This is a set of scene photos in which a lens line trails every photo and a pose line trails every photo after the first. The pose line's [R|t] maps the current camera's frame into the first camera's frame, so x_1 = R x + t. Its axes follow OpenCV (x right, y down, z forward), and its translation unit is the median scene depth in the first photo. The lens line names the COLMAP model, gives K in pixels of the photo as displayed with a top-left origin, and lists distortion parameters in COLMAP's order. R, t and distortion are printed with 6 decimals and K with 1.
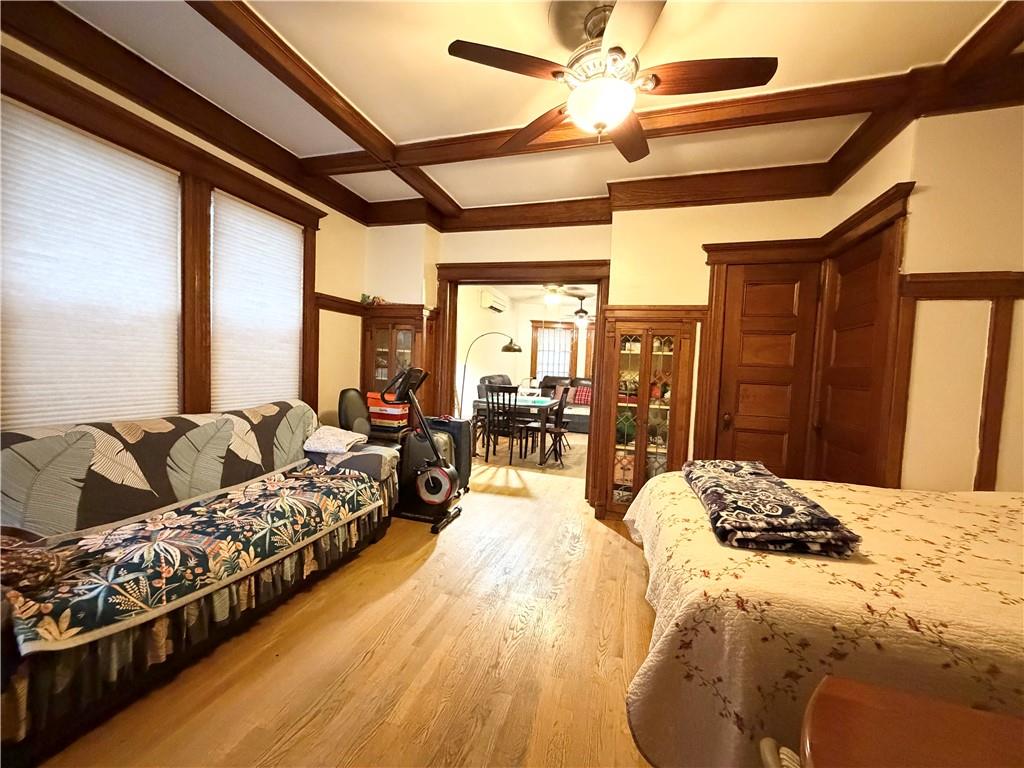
lens RADIAL K [[410.6, 0, 510.9], [0, 410.6, 383.9], [0, 0, 1]] dist [0.000088, 0.000000]
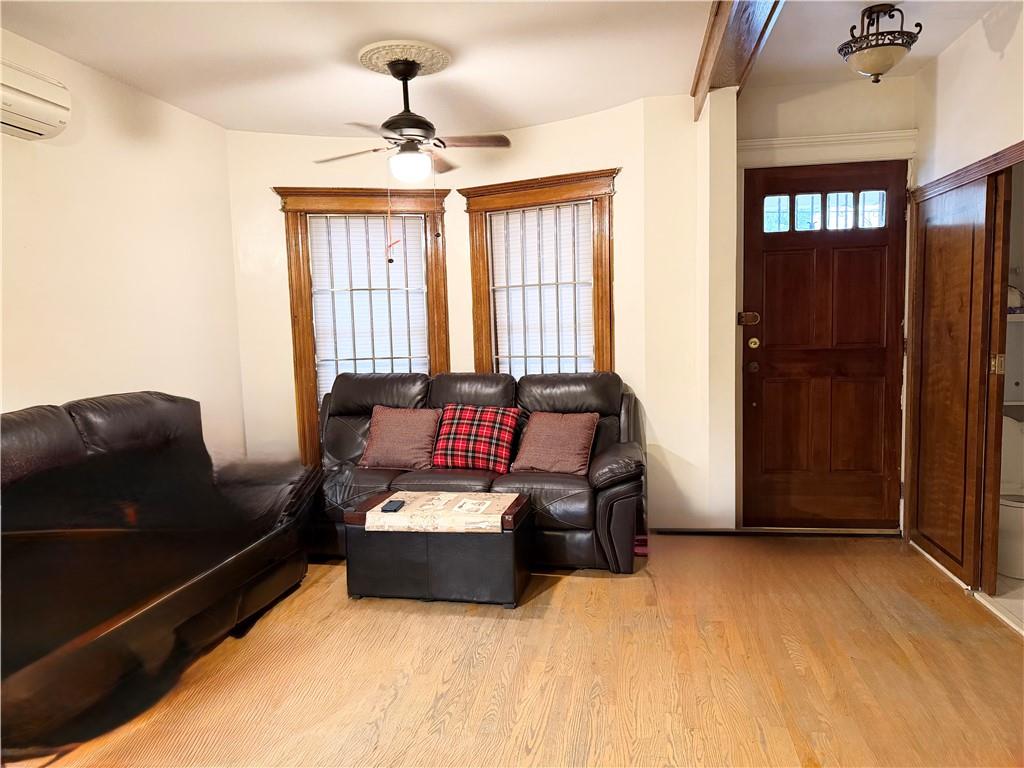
lens RADIAL K [[729.4, 0, 513.2], [0, 729.4, 385.9], [0, 0, 1]] dist [0.031727, -0.056196]
pose [[0.990640, -0.067423, 0.118686, 0.145913], [0.062511, 0.997046, 0.044632, -0.027743], [-0.121344, -0.036795, 0.991928, 0.465280]]
